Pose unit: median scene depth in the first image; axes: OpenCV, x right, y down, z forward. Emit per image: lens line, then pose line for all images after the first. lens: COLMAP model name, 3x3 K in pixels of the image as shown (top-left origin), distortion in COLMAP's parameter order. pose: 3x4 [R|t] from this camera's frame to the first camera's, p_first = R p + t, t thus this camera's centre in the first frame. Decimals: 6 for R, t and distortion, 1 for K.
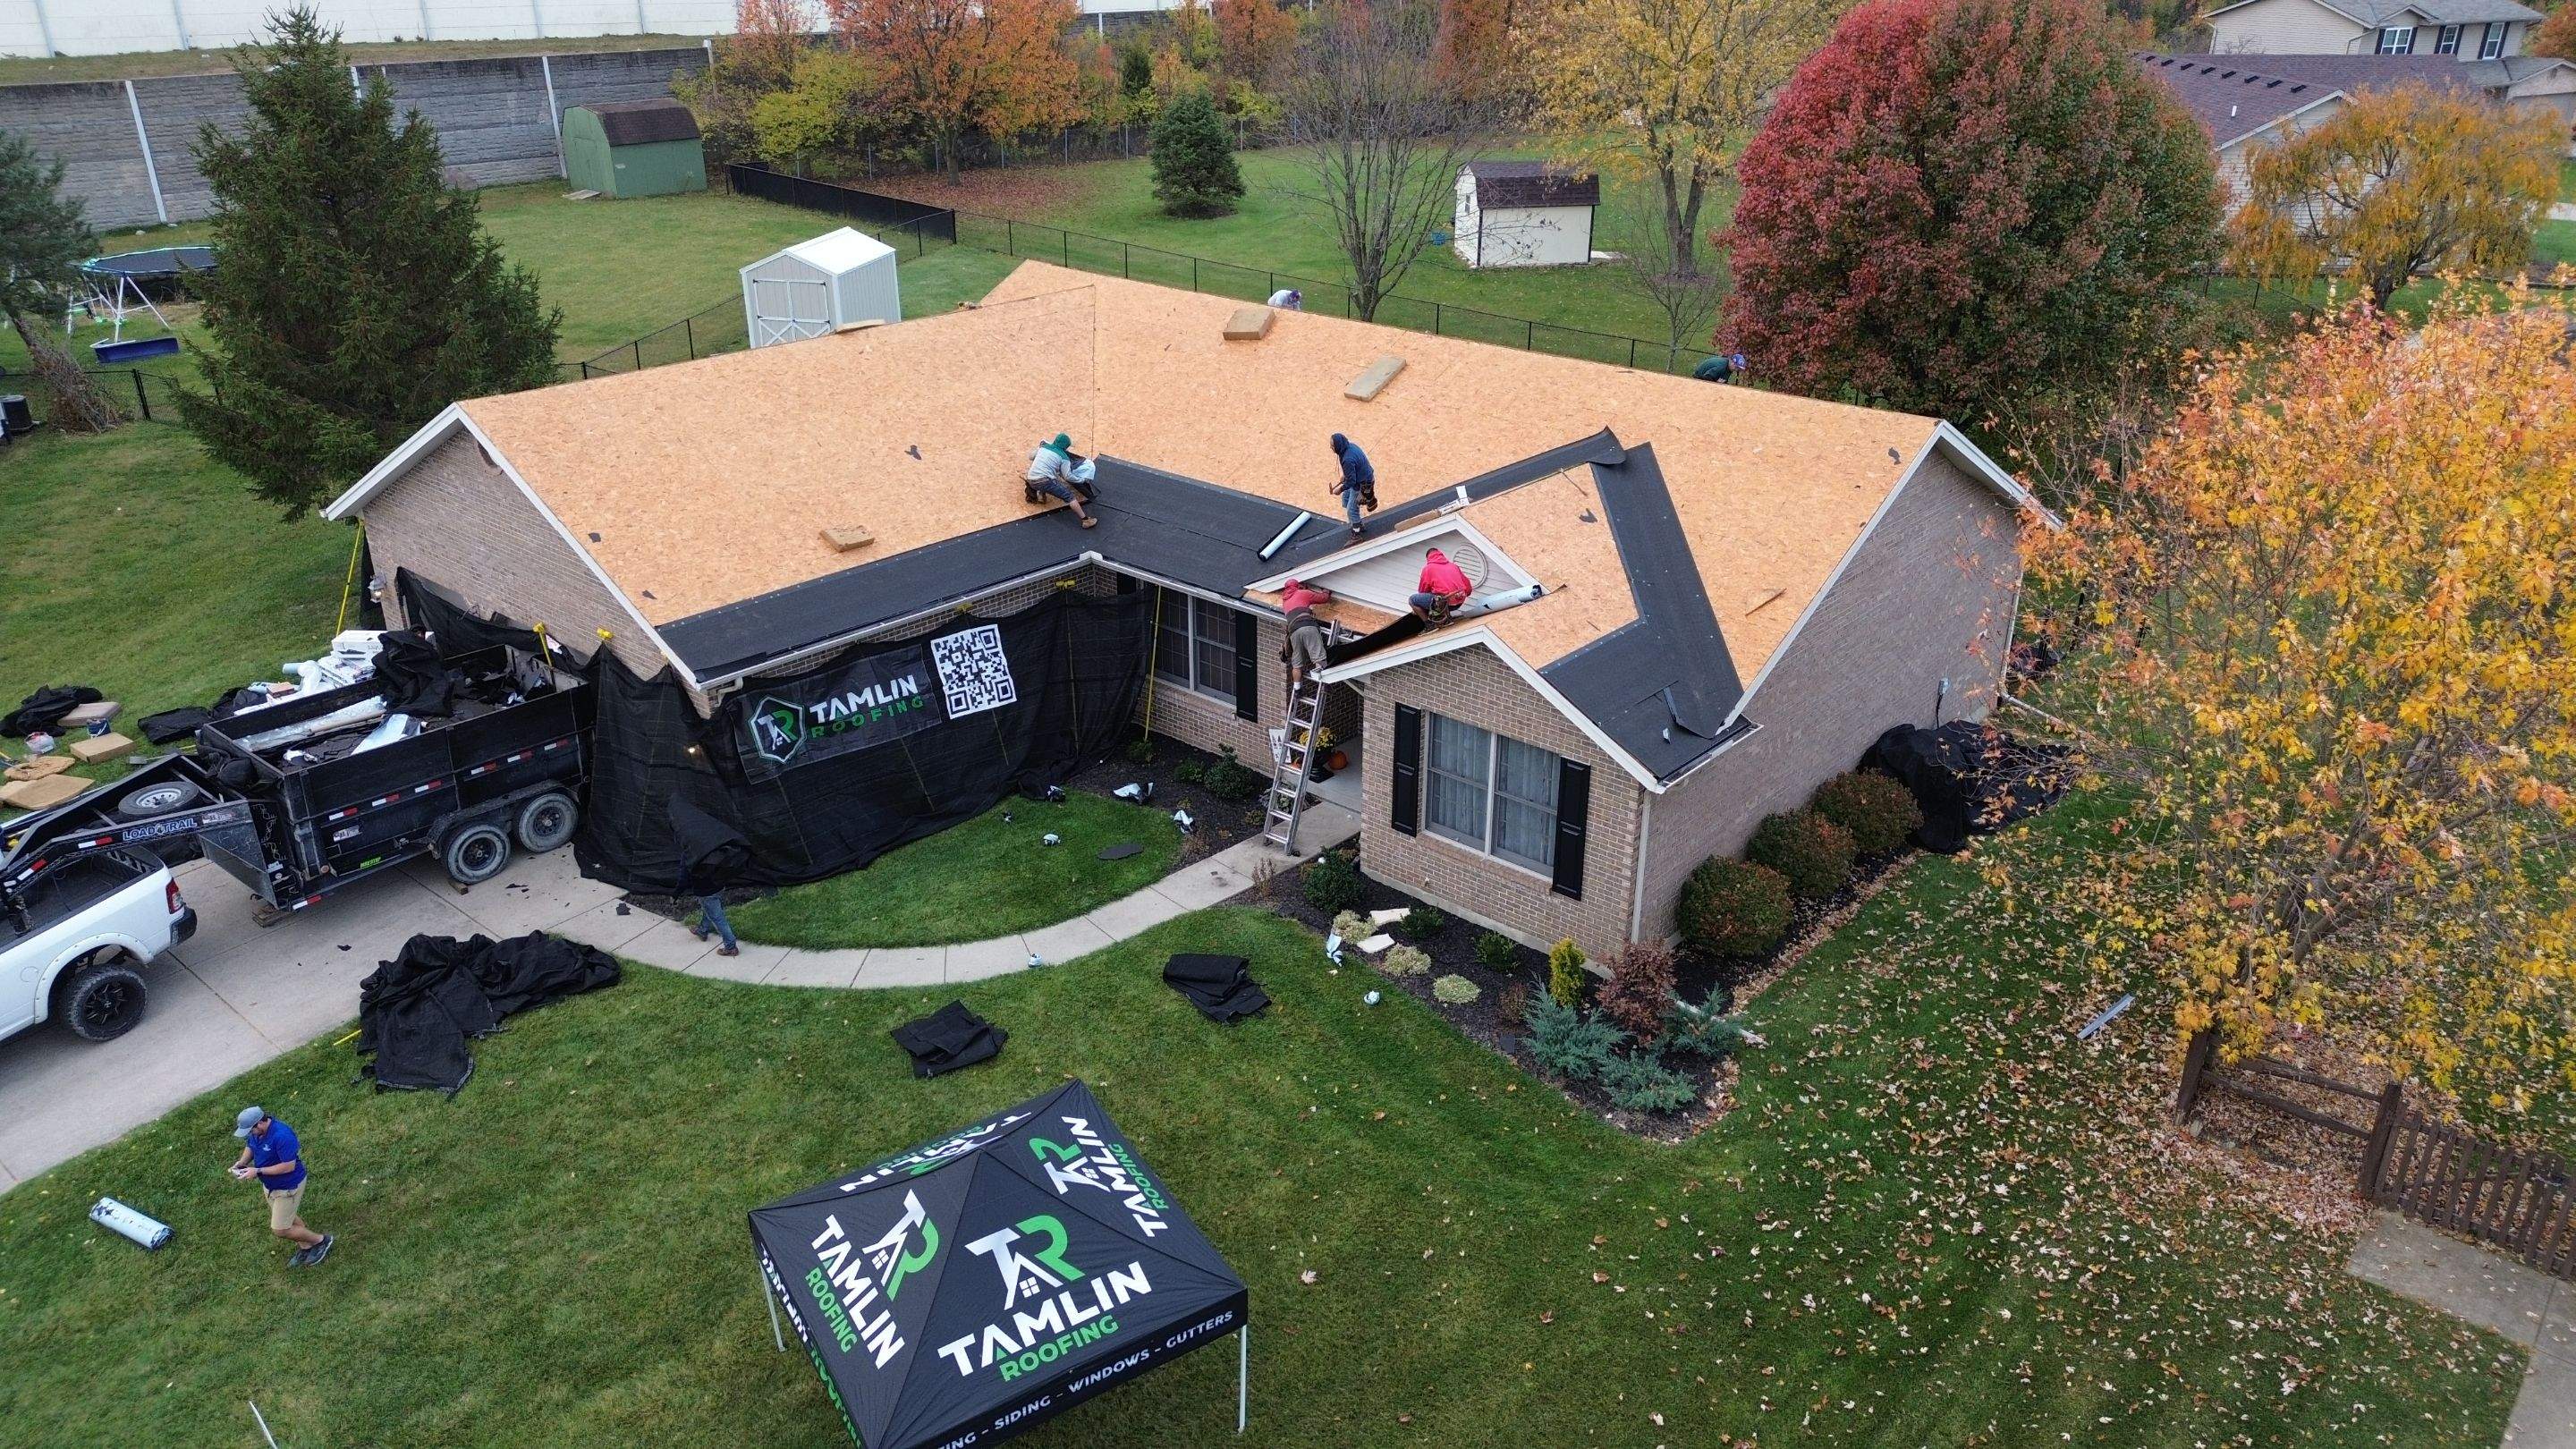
lens RADIAL K [[1808.0, 0, 1288.0], [0, 1808.0, 724.5], [0, 0, 1]] dist [0.096458, -0.104555]
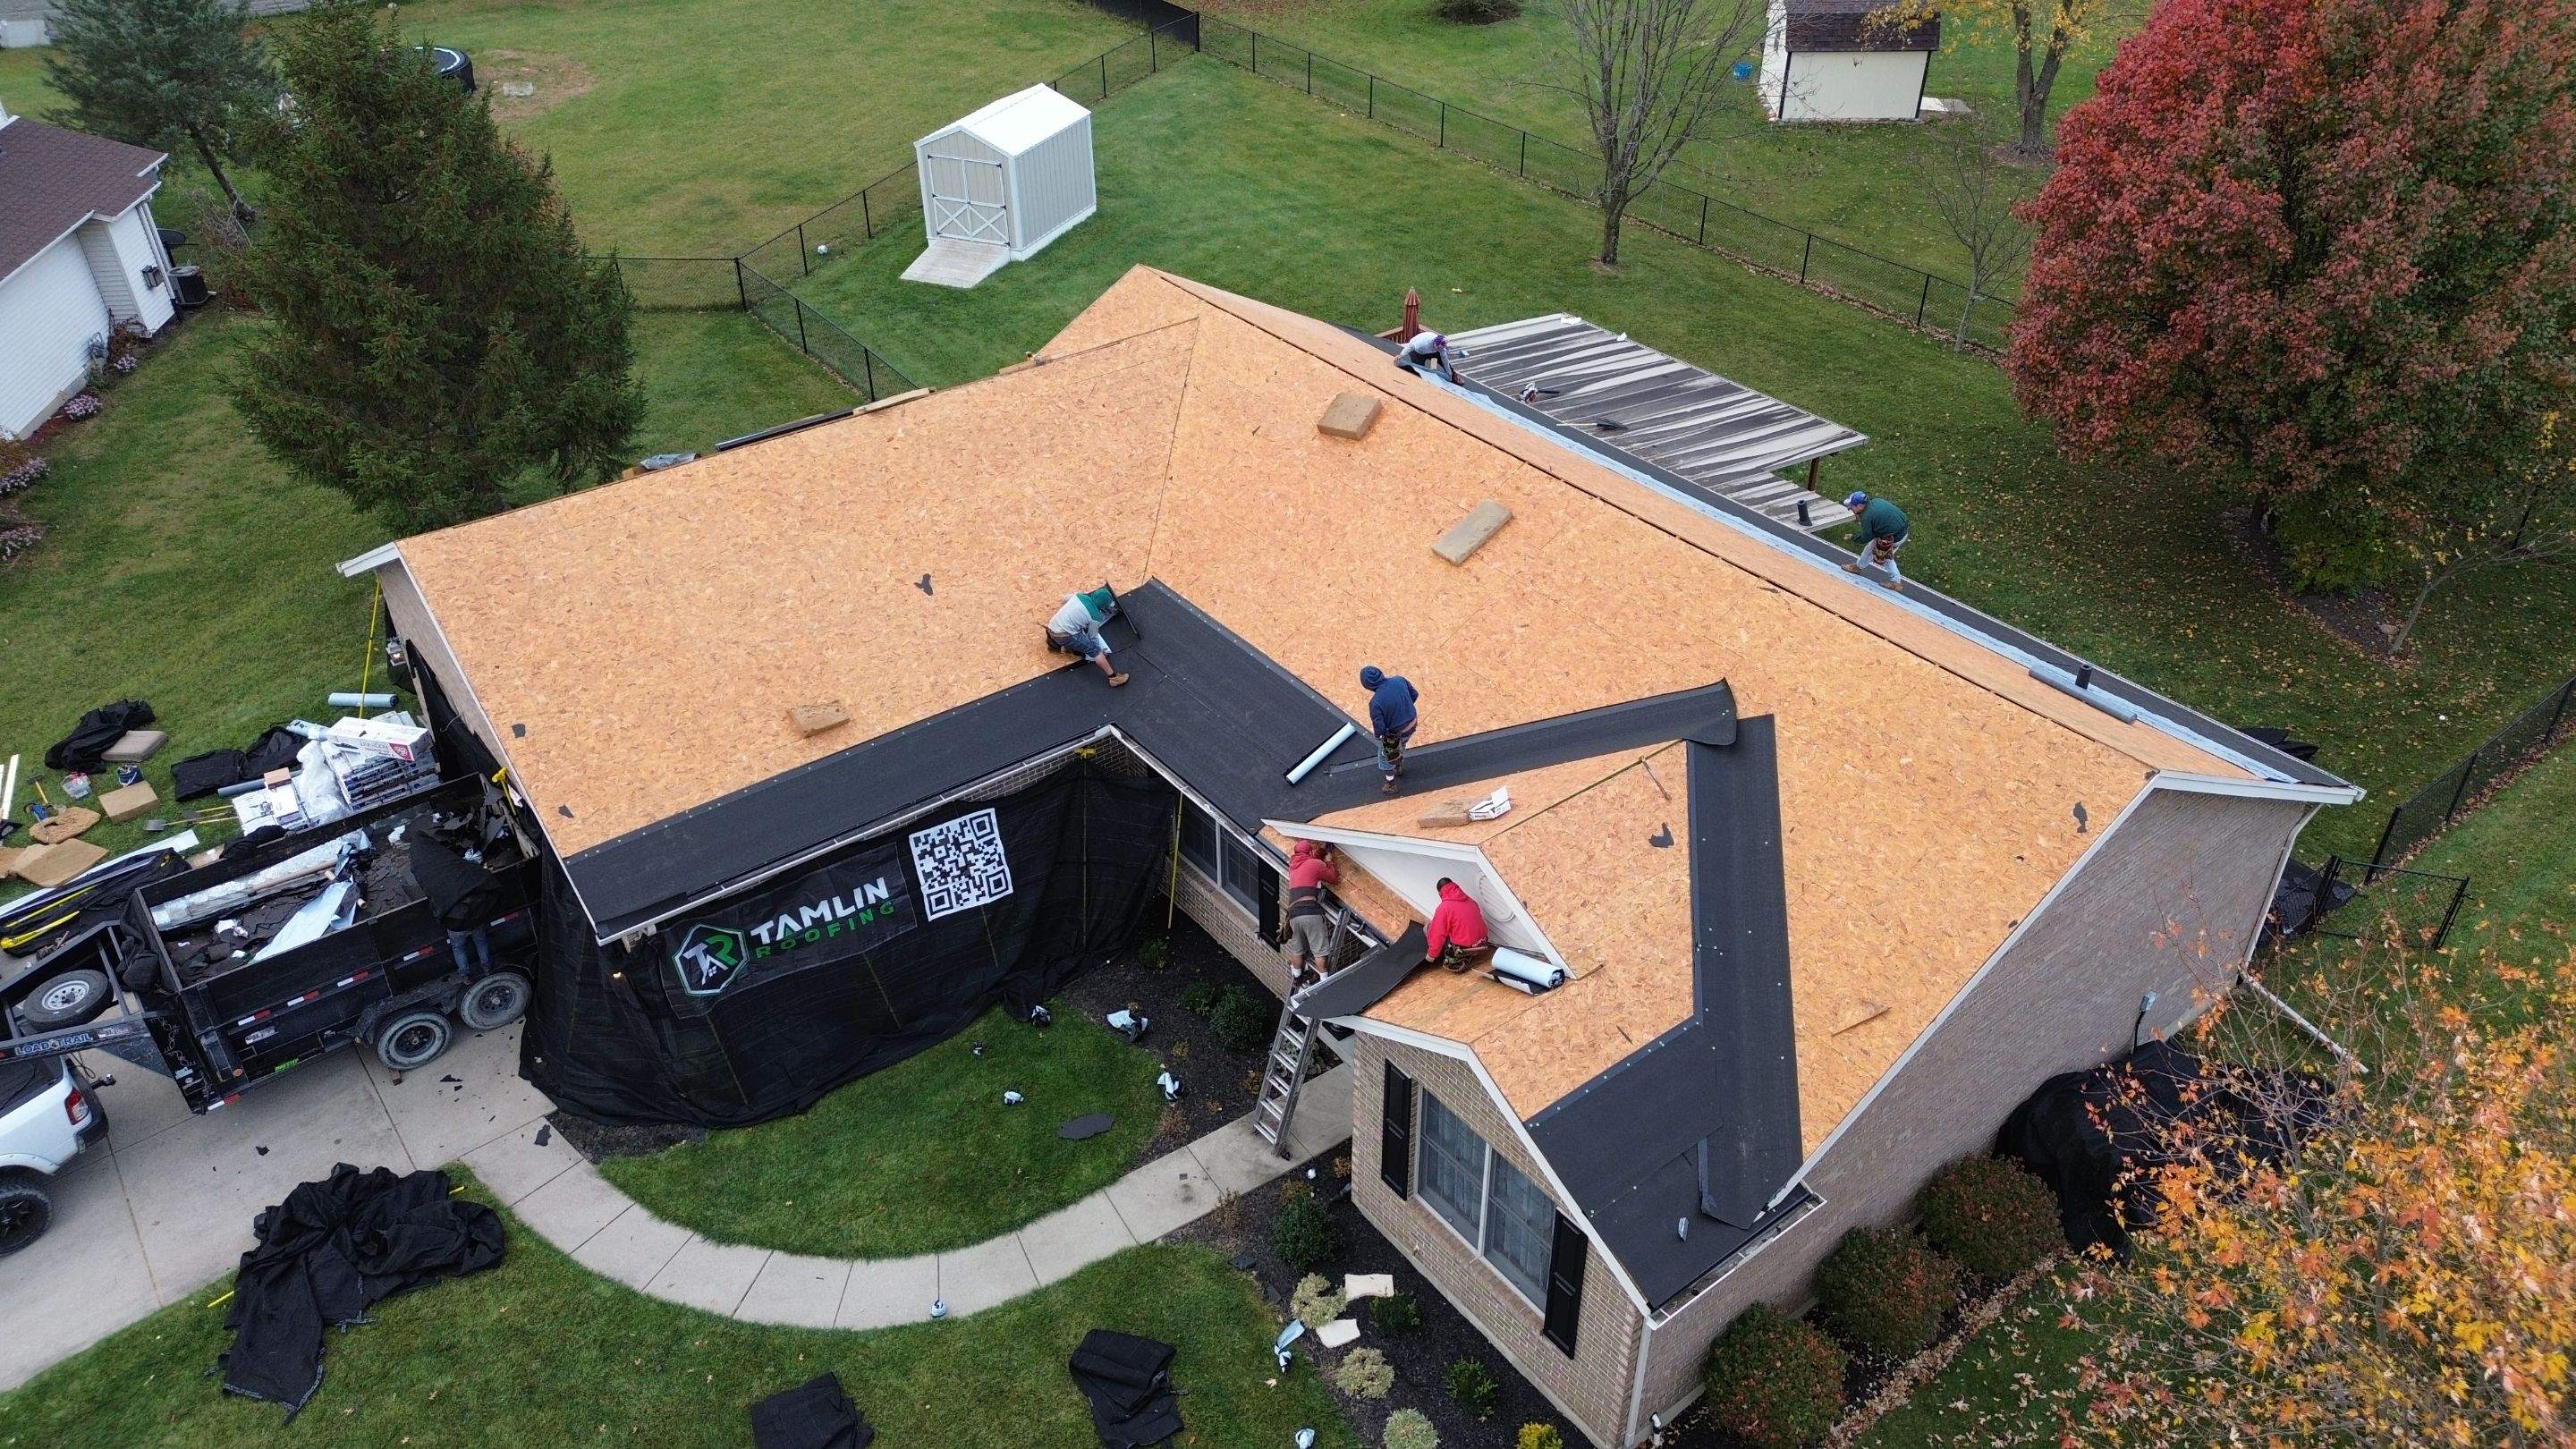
lens RADIAL K [[1811.3, 0, 1289.3], [0, 1811.3, 706.6], [0, 0, 1]] dist [0.086836, -0.089146]
pose [[0.980485, 0.101840, -0.168157, 0.127542], [-0.072041, 0.981989, 0.174664, -0.283324], [0.182916, -0.159142, 0.970163, 0.204024]]
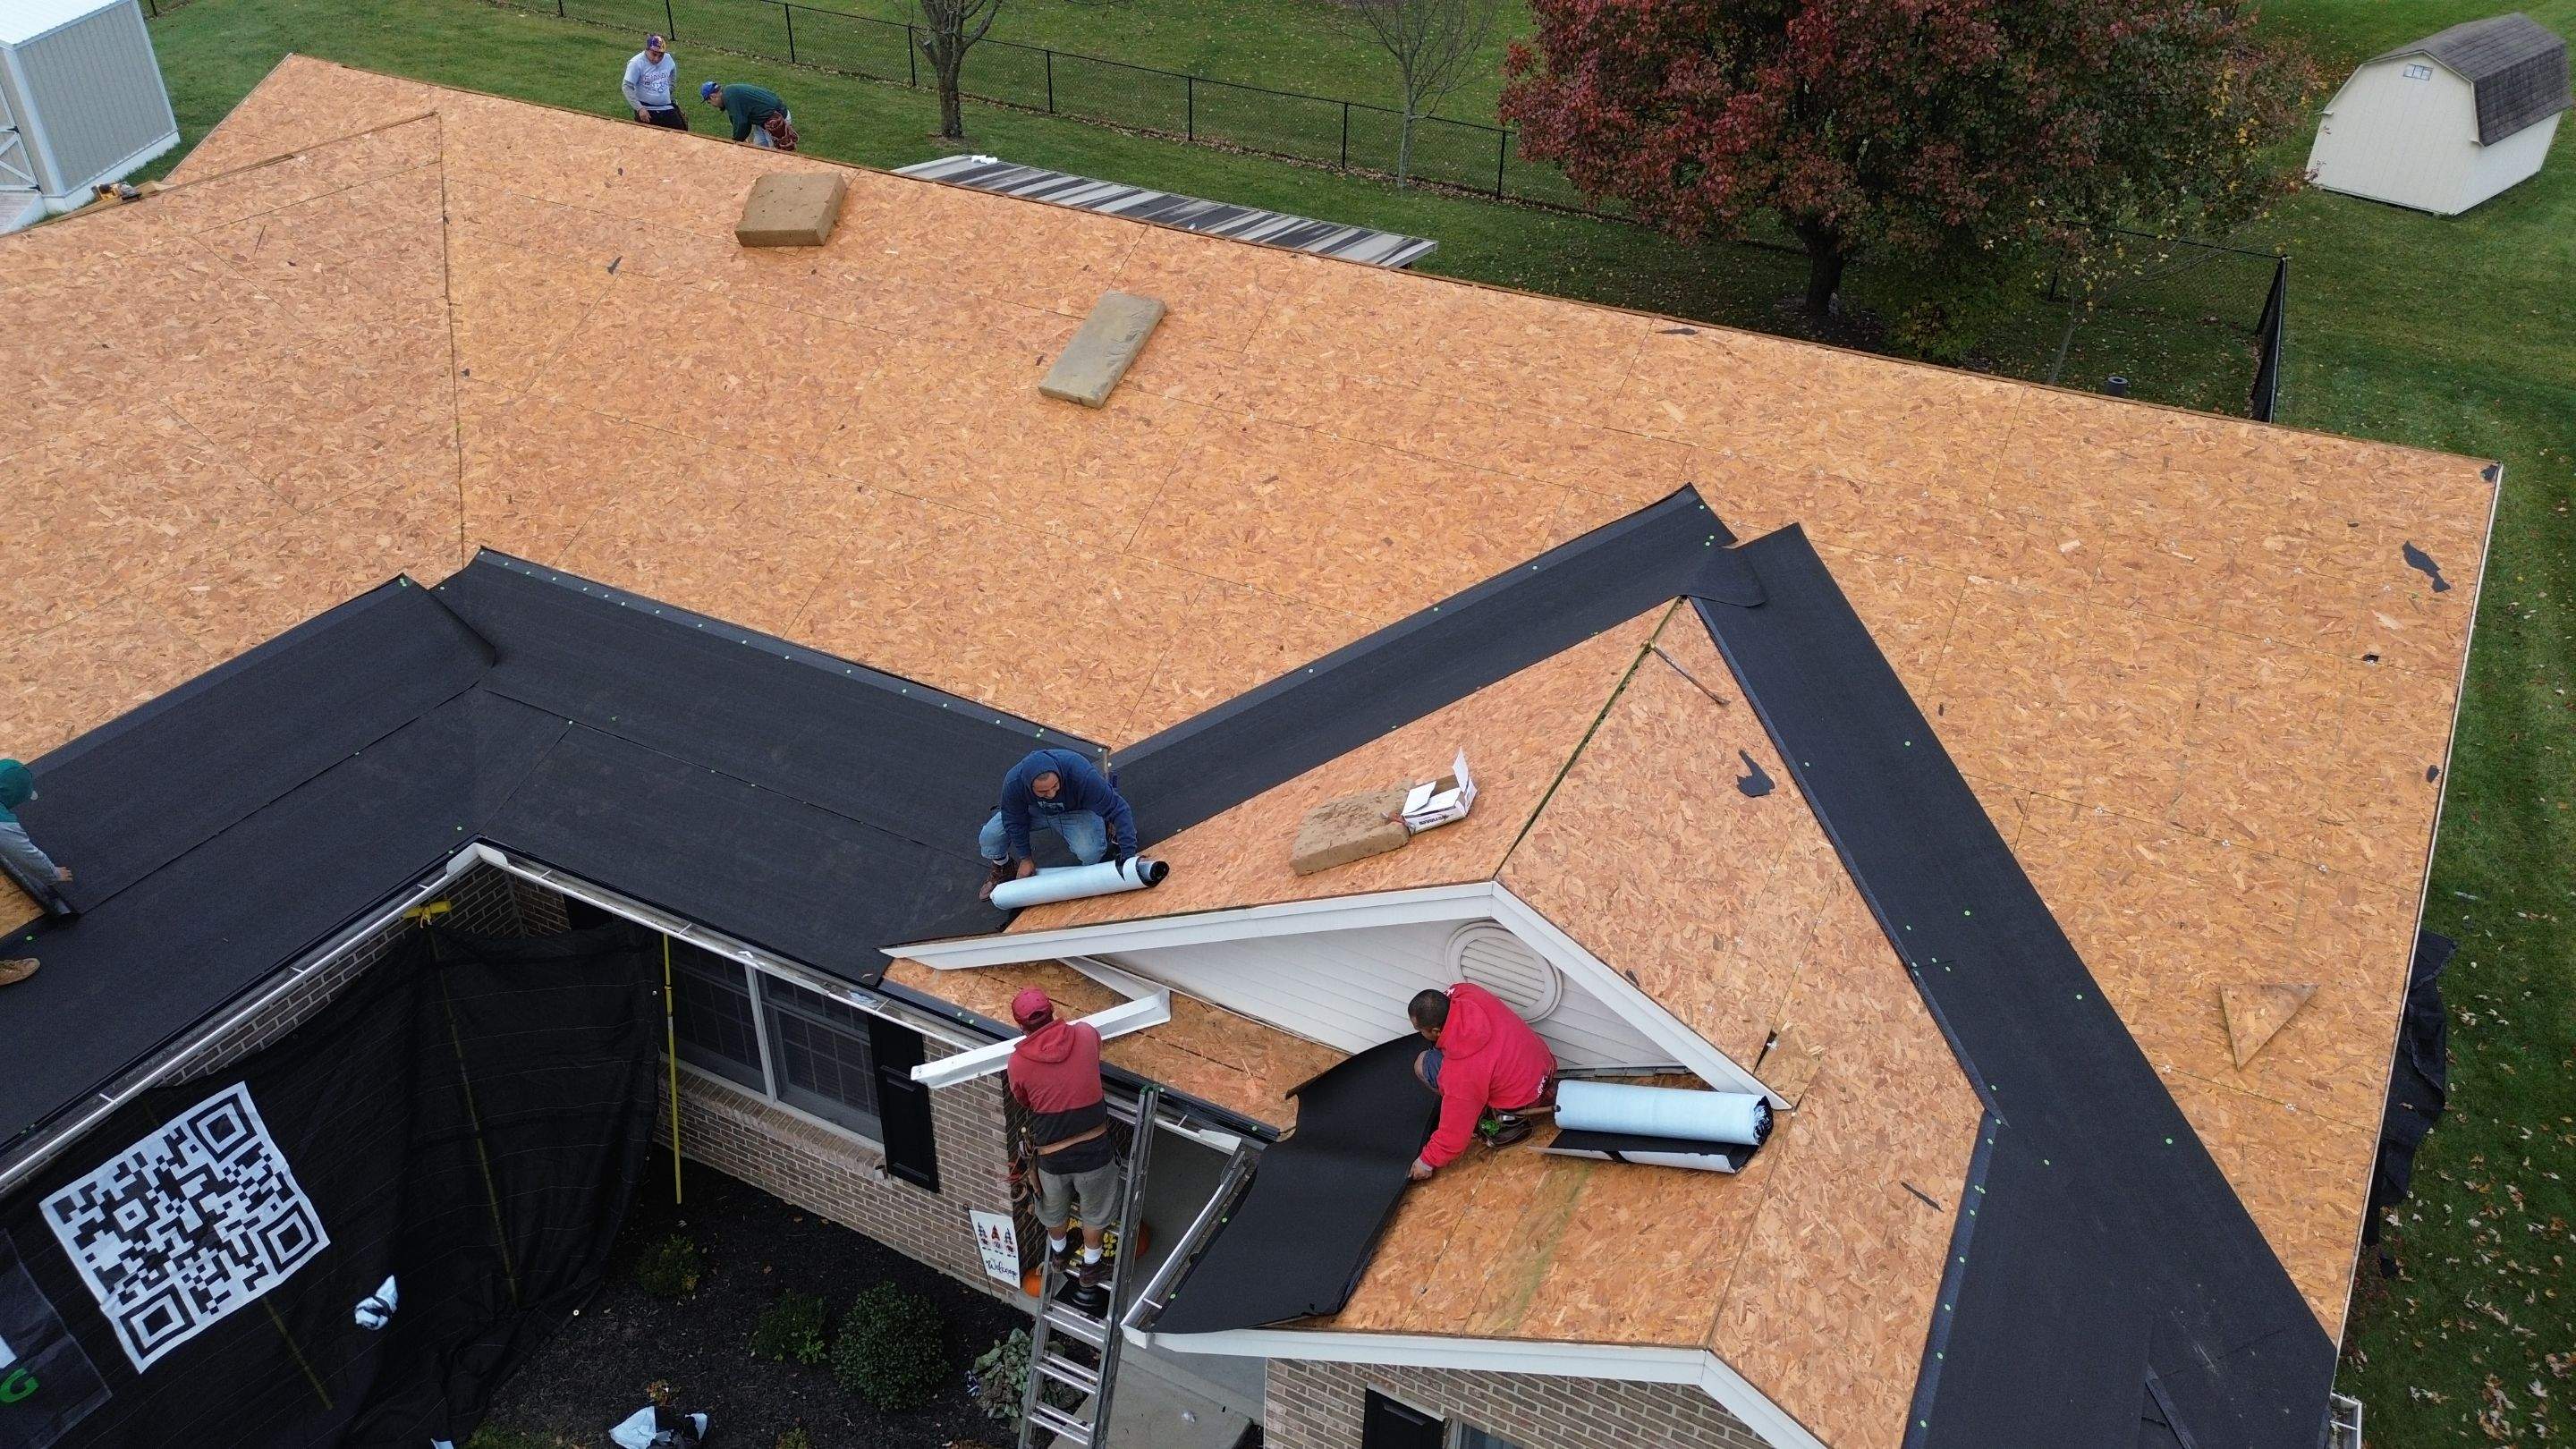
lens RADIAL K [[1806.6, 0, 1295.8], [0, 1806.6, 720.6], [0, 0, 1]] dist [0.071449, -0.079787]
pose [[0.967688, -0.117742, 0.222972, -0.019503], [0.081700, 0.982988, 0.164500, -0.192195], [-0.238548, -0.140968, 0.960845, 0.611749]]
